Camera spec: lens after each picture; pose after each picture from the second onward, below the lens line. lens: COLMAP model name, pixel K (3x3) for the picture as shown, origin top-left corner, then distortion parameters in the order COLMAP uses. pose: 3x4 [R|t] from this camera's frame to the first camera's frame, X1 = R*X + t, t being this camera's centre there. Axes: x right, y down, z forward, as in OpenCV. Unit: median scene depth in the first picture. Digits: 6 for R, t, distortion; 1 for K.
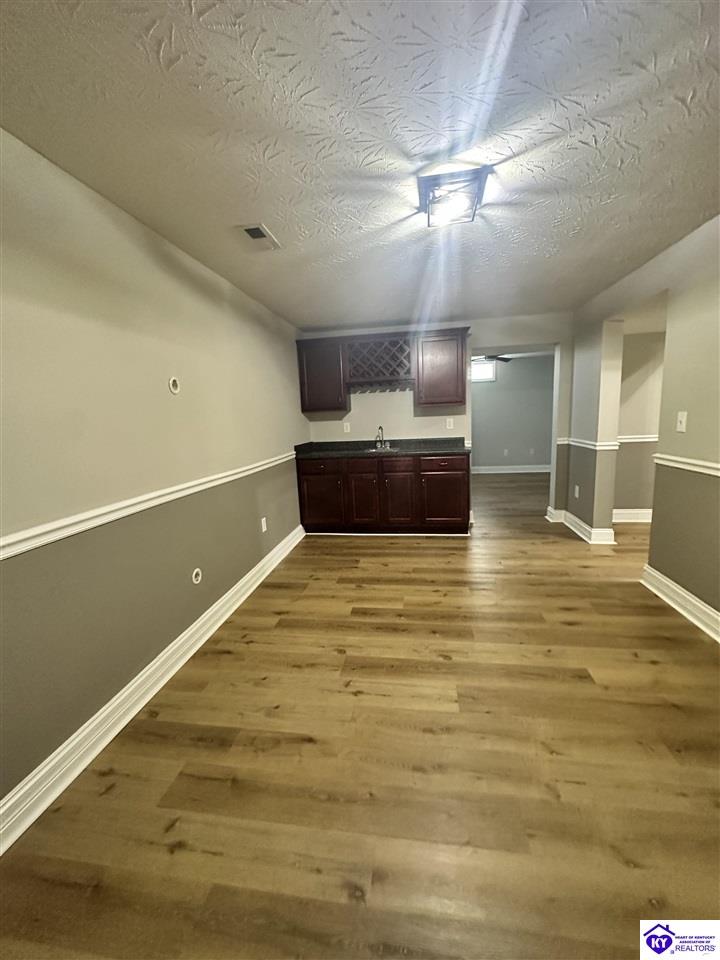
lens RADIAL K [[386.0, 0, 360.4], [0, 386.0, 478.3], [0, 0, 1]] dist [-0.006468, 0.001437]
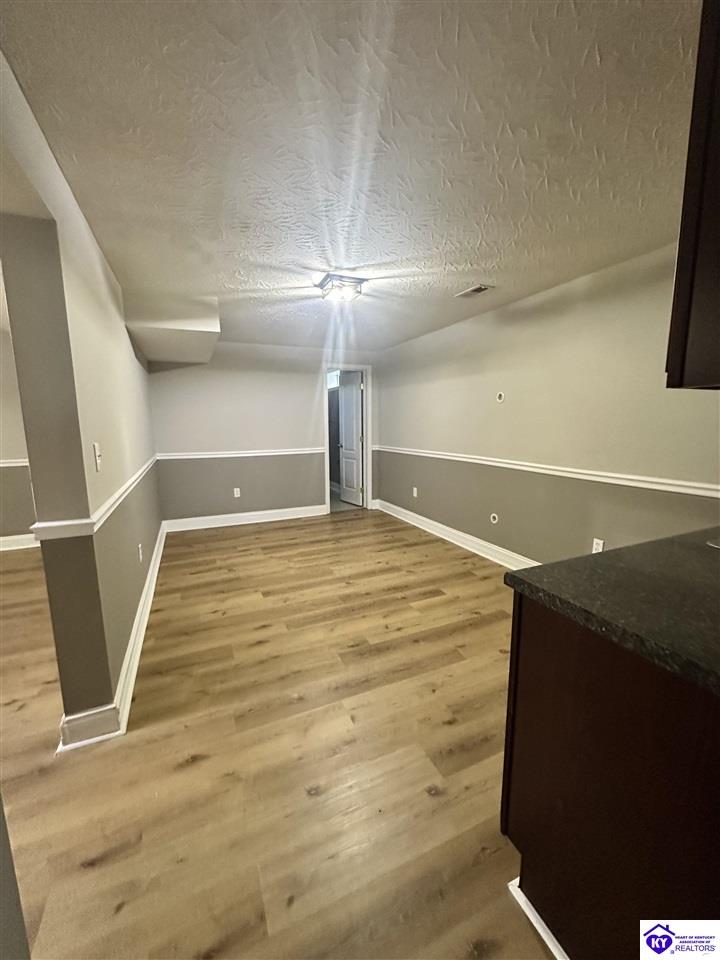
lens RADIAL K [[386.0, 0, 361.5], [0, 386.0, 483.6], [0, 0, 1]] dist [-0.006468, 0.001437]
pose [[-0.837834, 0.139084, -0.527911, 0.796064], [-0.039212, 0.949173, 0.312302, -0.333463], [0.544515, 0.282358, -0.789796, 1.812169]]
